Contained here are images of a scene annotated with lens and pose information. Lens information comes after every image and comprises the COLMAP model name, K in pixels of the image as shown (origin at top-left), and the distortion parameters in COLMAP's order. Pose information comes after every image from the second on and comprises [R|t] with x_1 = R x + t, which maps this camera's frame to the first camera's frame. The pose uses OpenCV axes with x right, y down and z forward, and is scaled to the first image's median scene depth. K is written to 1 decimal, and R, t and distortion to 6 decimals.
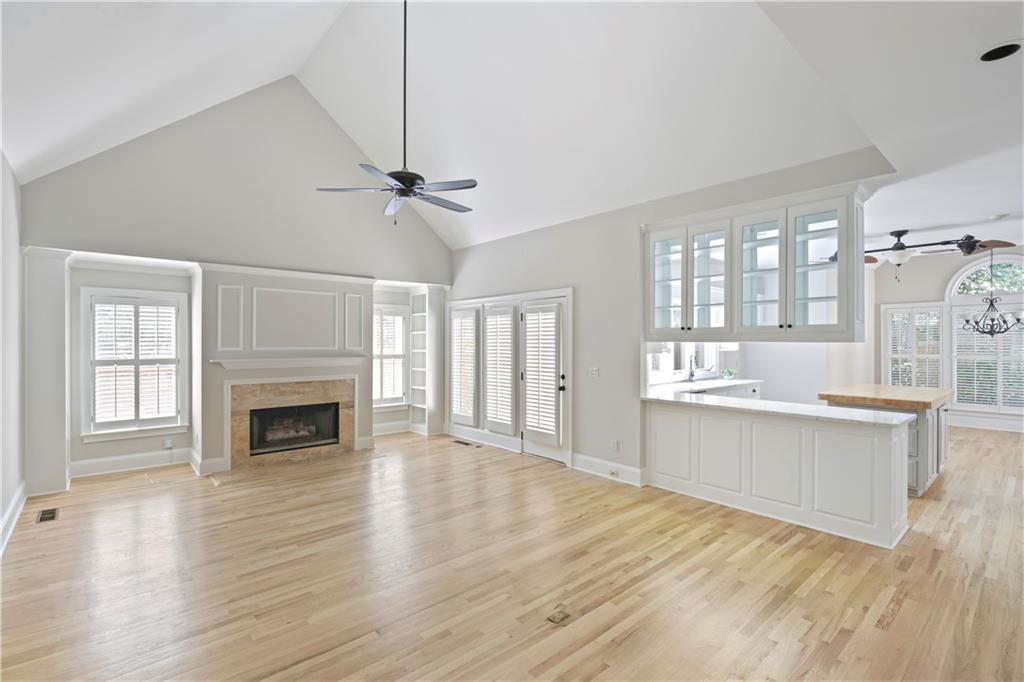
lens RADIAL K [[468.1, 0, 509.4], [0, 468.1, 340.8], [0, 0, 1]] dist [0.001952, -0.002012]
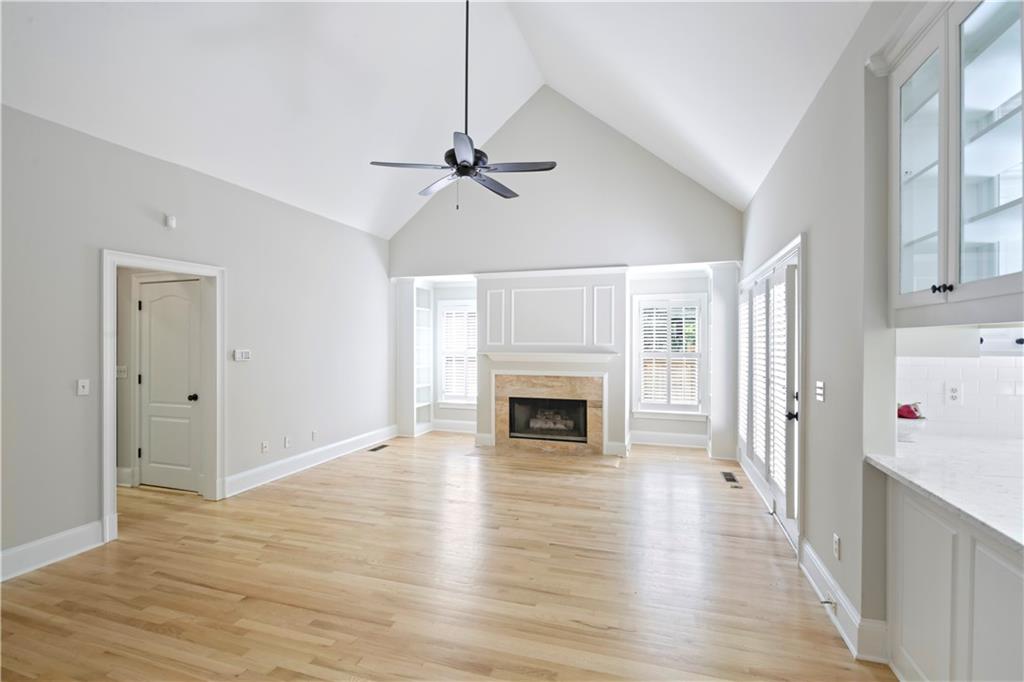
lens RADIAL K [[468.1, 0, 528.2], [0, 468.1, 340.5], [0, 0, 1]] dist [0.001952, -0.002012]
pose [[0.512444, -0.001536, -0.858719, 0.446544], [0.002419, 0.999997, -0.000345, 0.009721], [0.858717, -0.001901, 0.512446, 0.450726]]
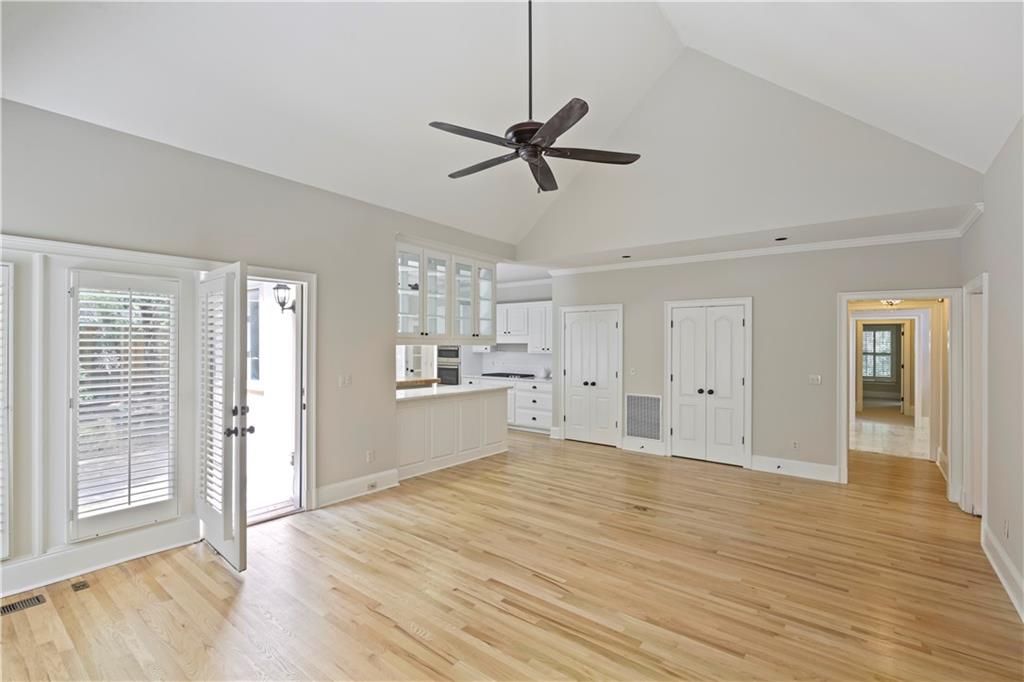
lens RADIAL K [[468.1, 0, 509.4], [0, 468.1, 340.3], [0, 0, 1]] dist [0.001952, -0.002012]
pose [[-0.163579, -0.008525, 0.986493, -0.705732], [0.002376, 0.999956, 0.009036, -0.019220], [-0.986527, 0.003822, -0.163551, 0.826955]]
